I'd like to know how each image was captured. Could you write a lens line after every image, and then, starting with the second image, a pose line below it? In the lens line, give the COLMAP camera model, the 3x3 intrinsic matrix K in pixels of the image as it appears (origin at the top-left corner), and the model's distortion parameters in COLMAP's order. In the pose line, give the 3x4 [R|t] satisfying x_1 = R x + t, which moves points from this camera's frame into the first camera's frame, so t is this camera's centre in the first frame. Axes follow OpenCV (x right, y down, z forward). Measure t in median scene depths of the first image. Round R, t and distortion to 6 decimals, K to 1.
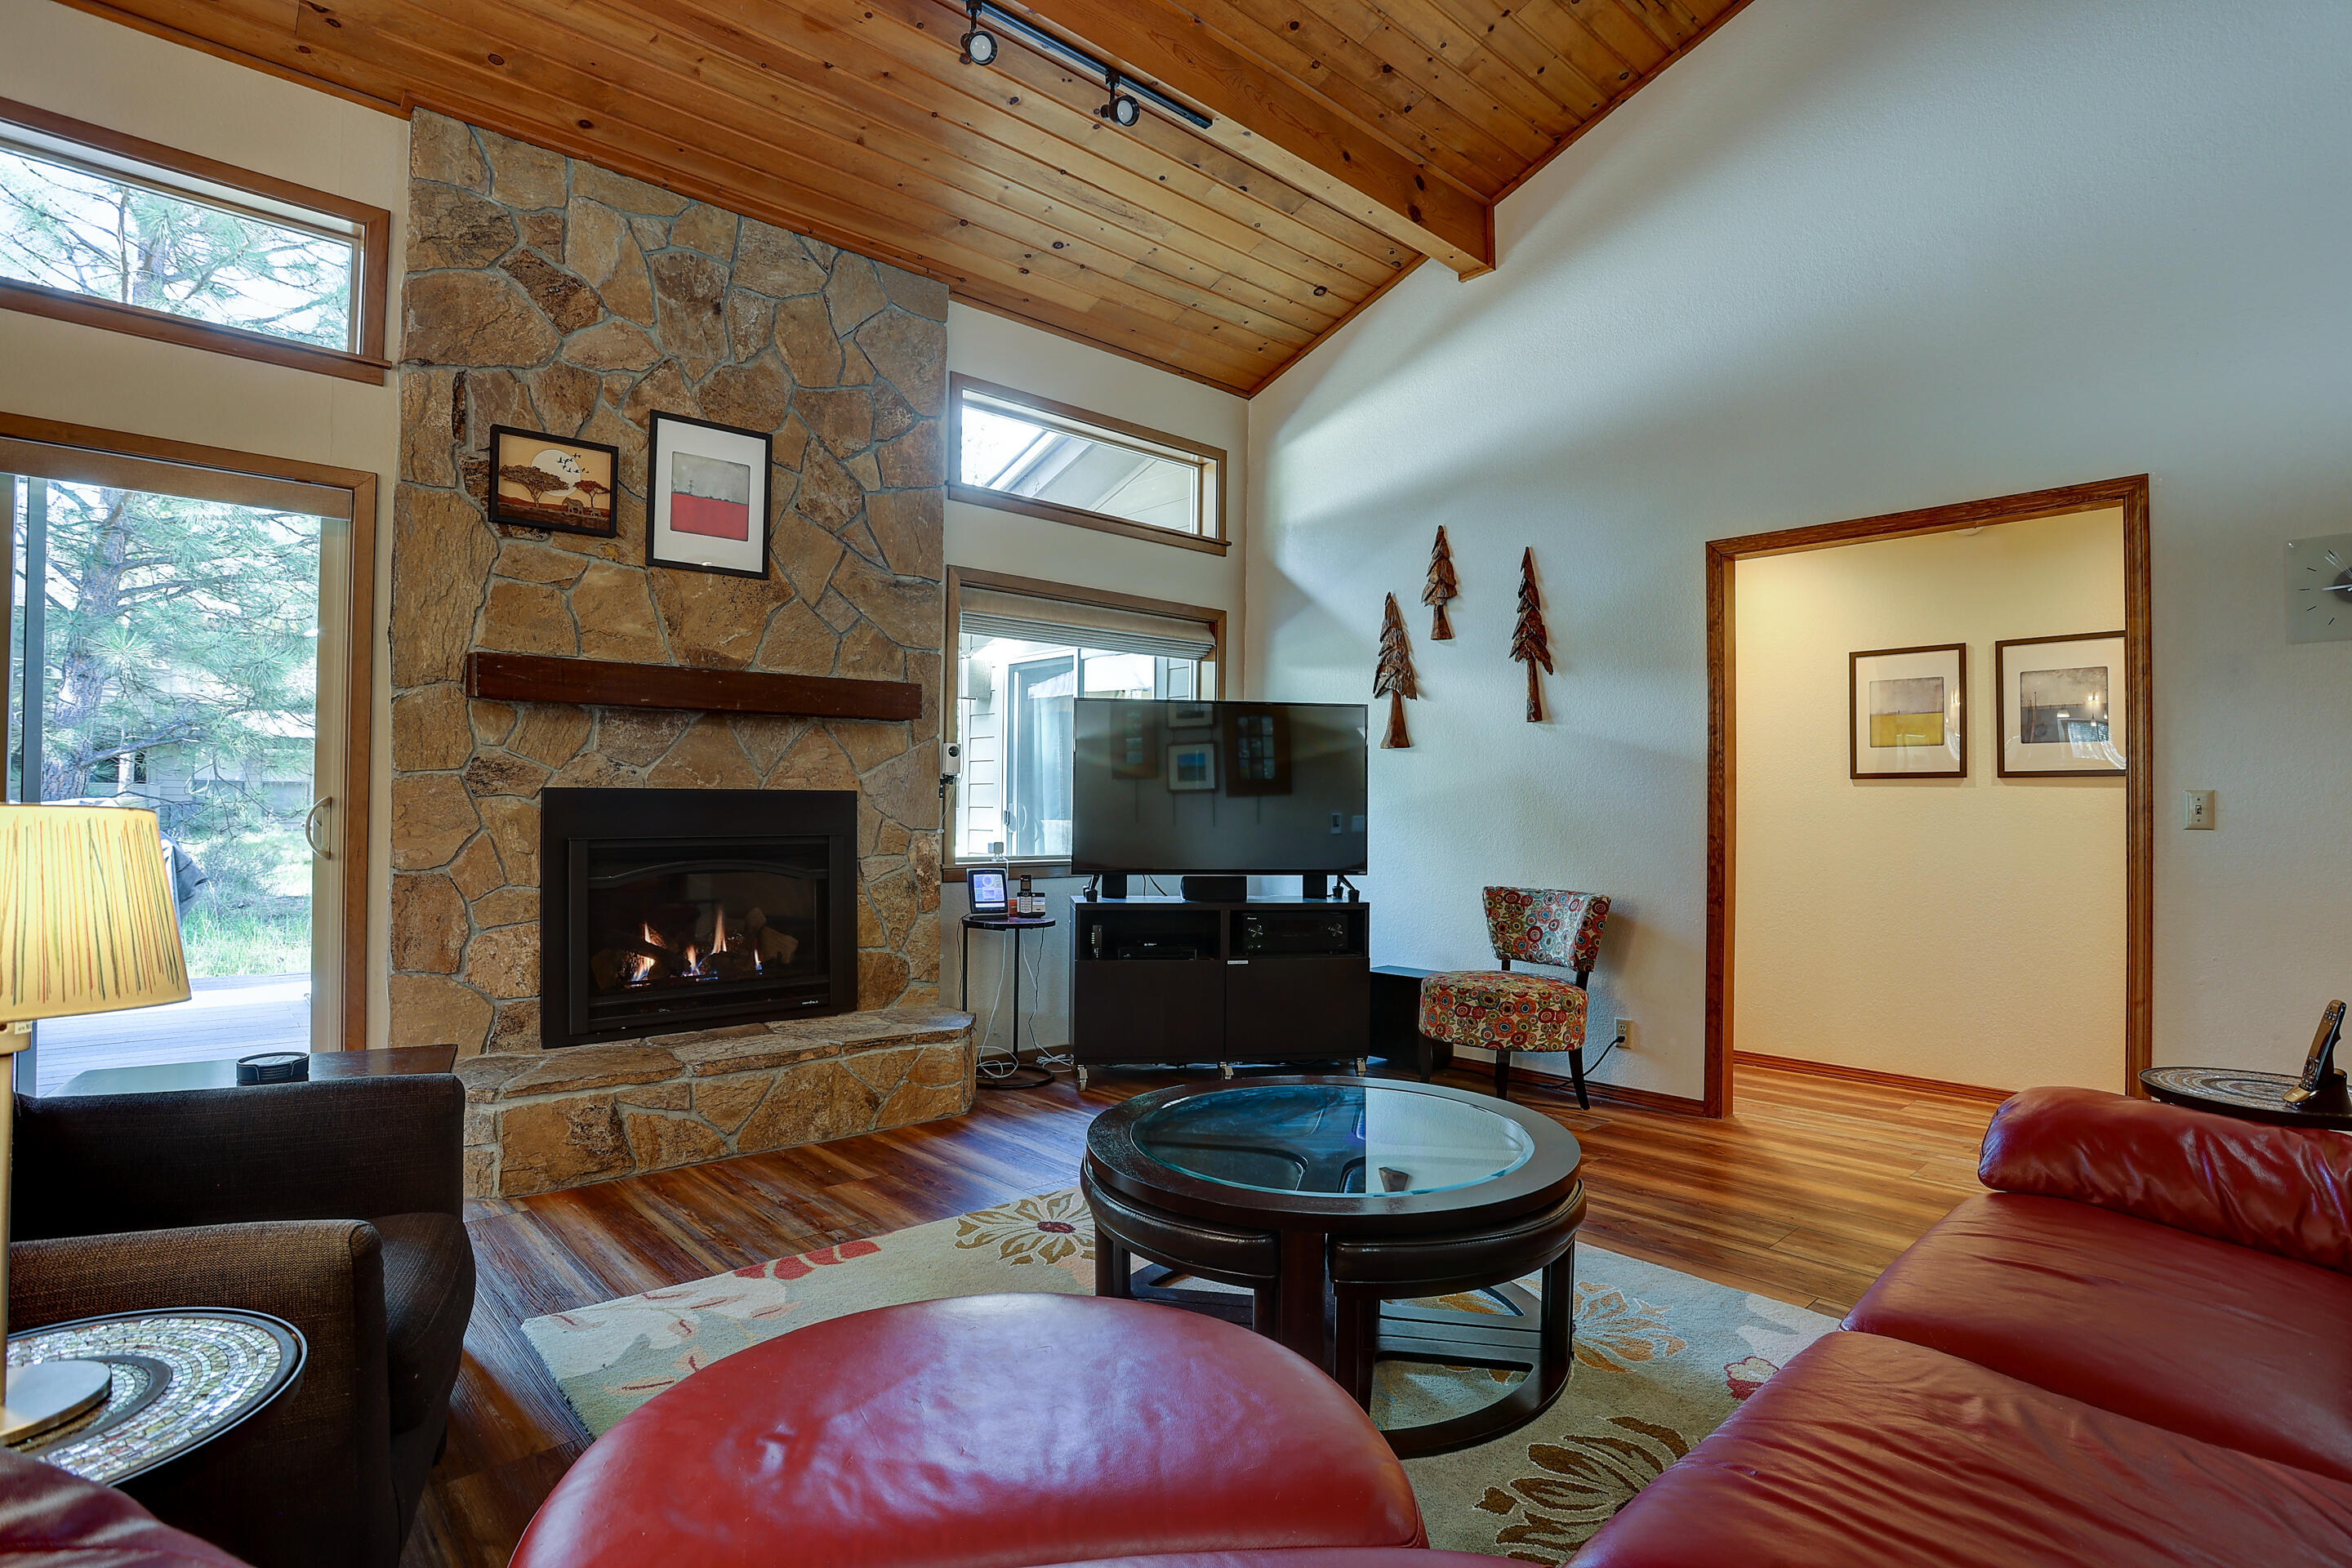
lens RADIAL K [[1186.3, 0, 1200.6], [0, 1186.3, 769.7], [0, 0, 1]] dist [-0.047818, 0.002378]
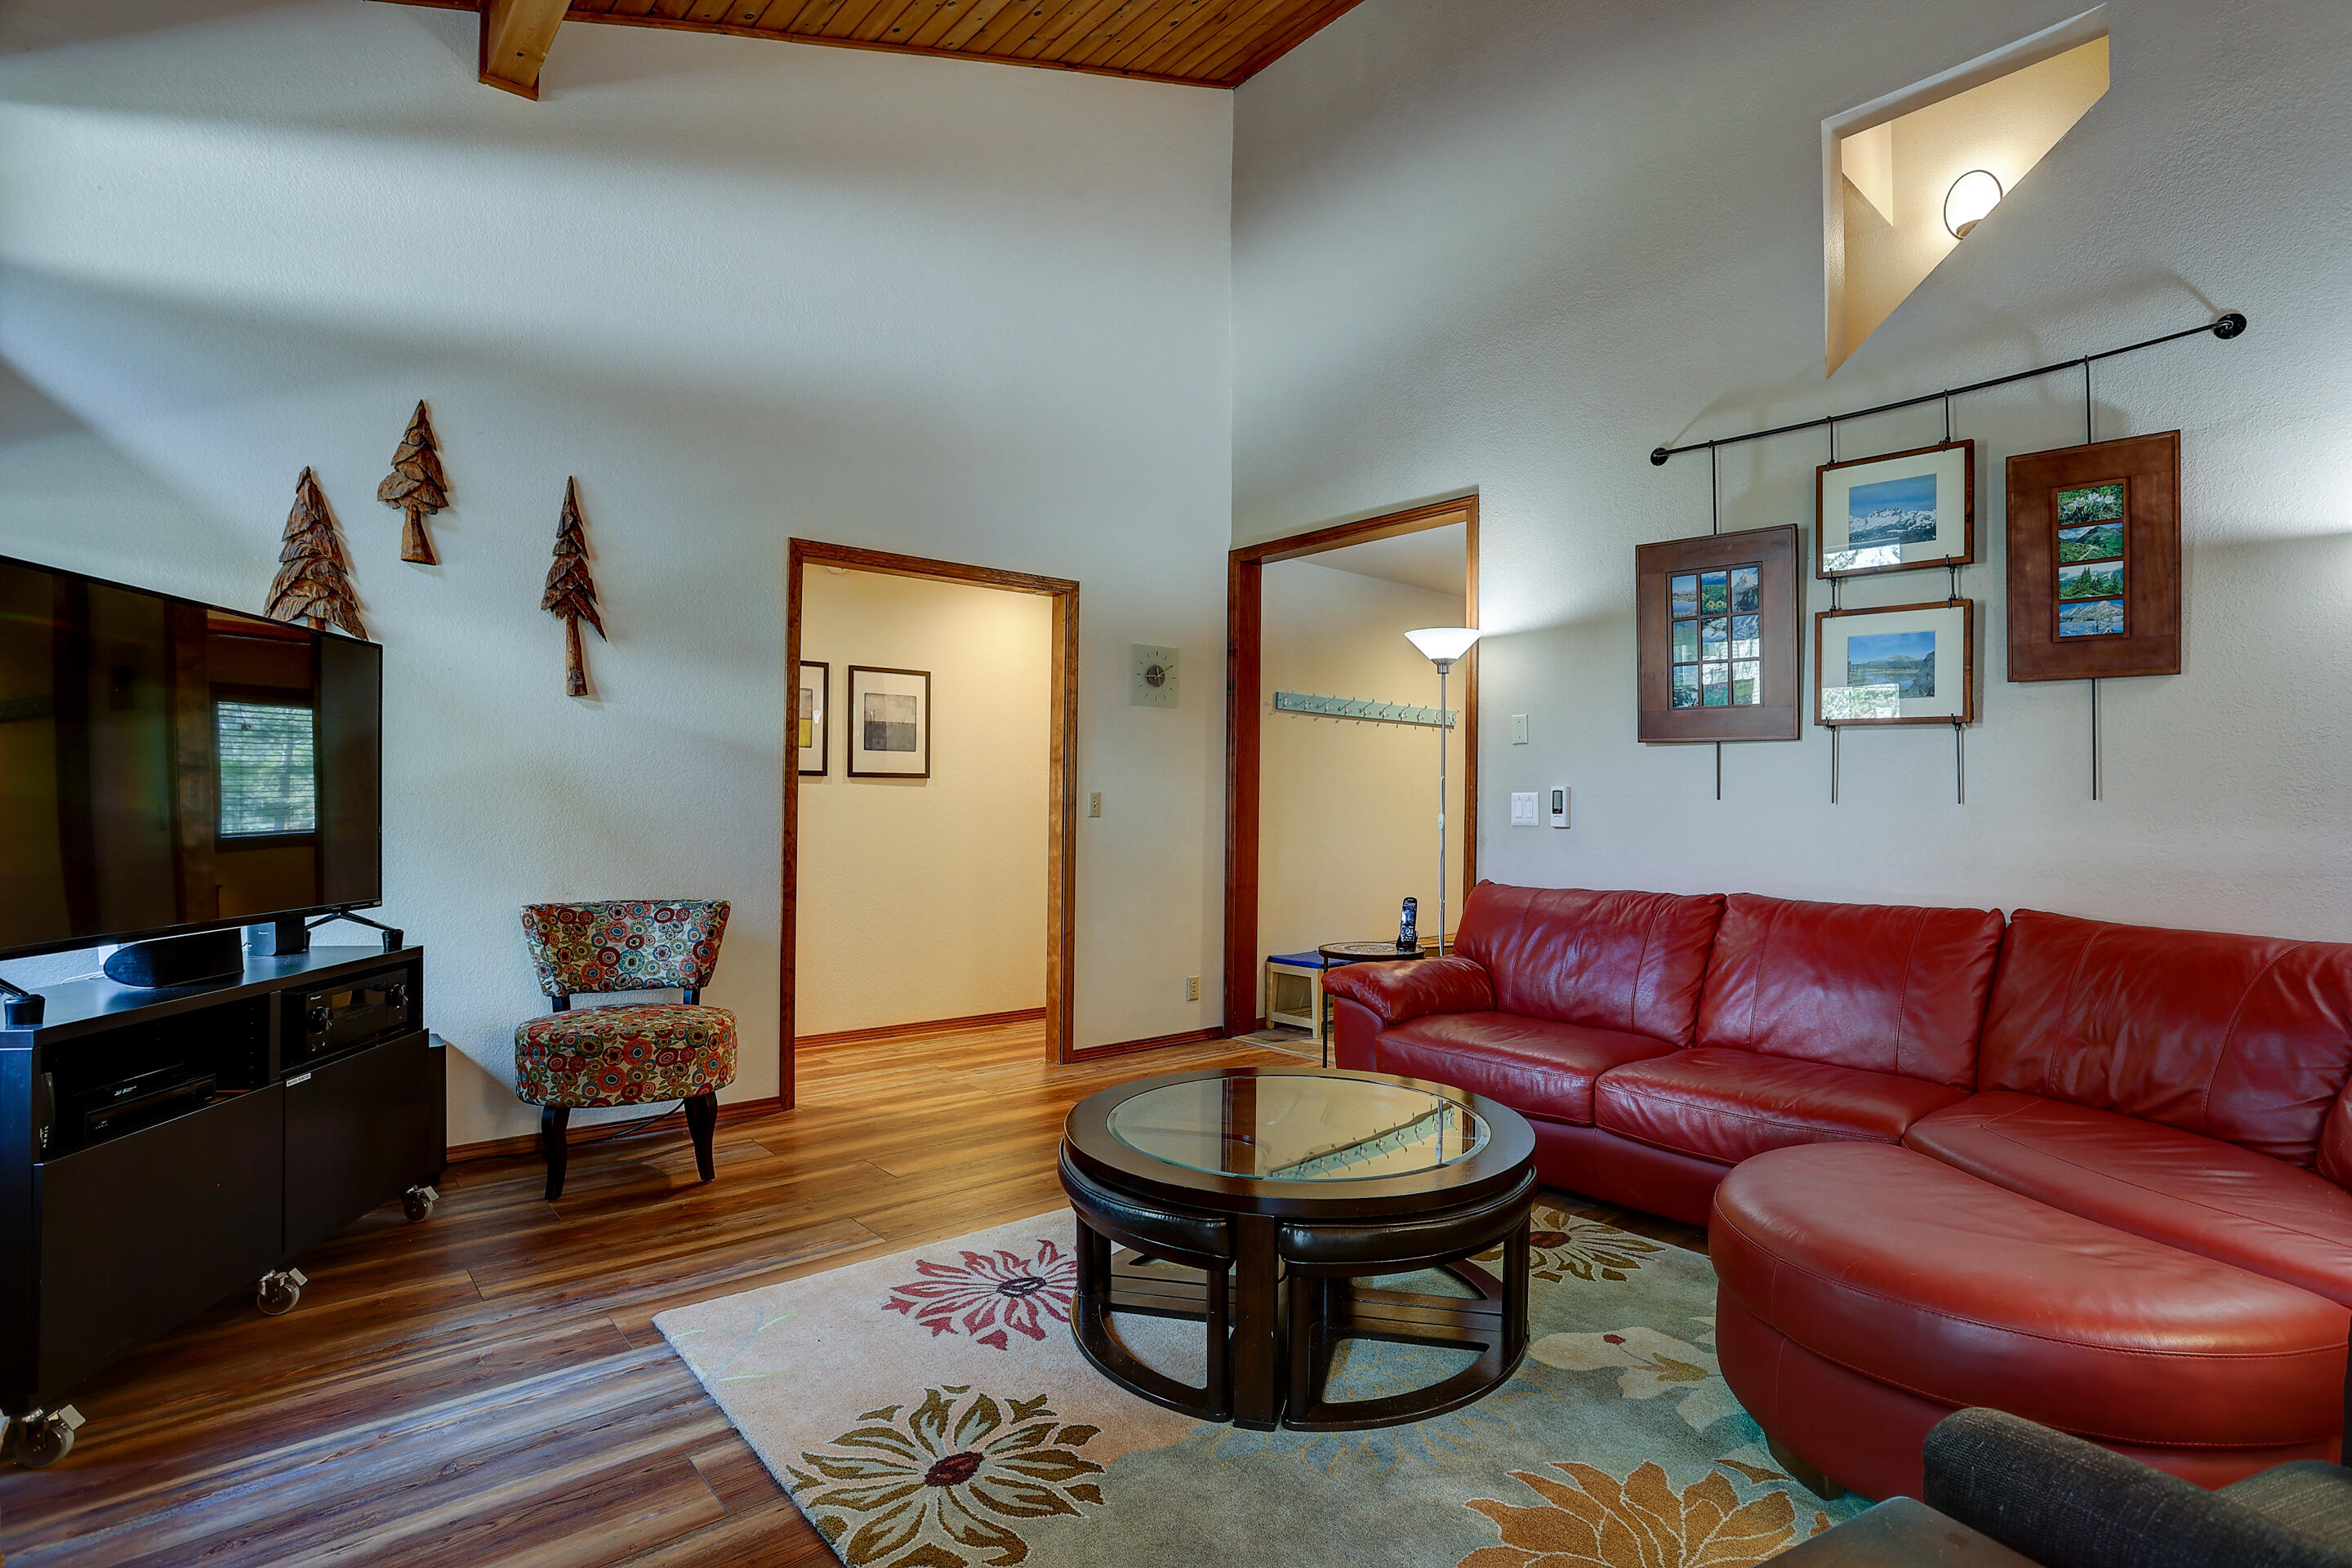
lens RADIAL K [[1145.7, 0, 1183.9], [0, 1145.7, 765.9], [0, 0, 1]] dist [-0.020381, 0.003086]
pose [[0.059947, 0.024930, 0.997890, -0.488847], [-0.036130, 0.999087, -0.022790, 0.010142], [-0.997548, -0.034688, 0.060793, 0.559961]]
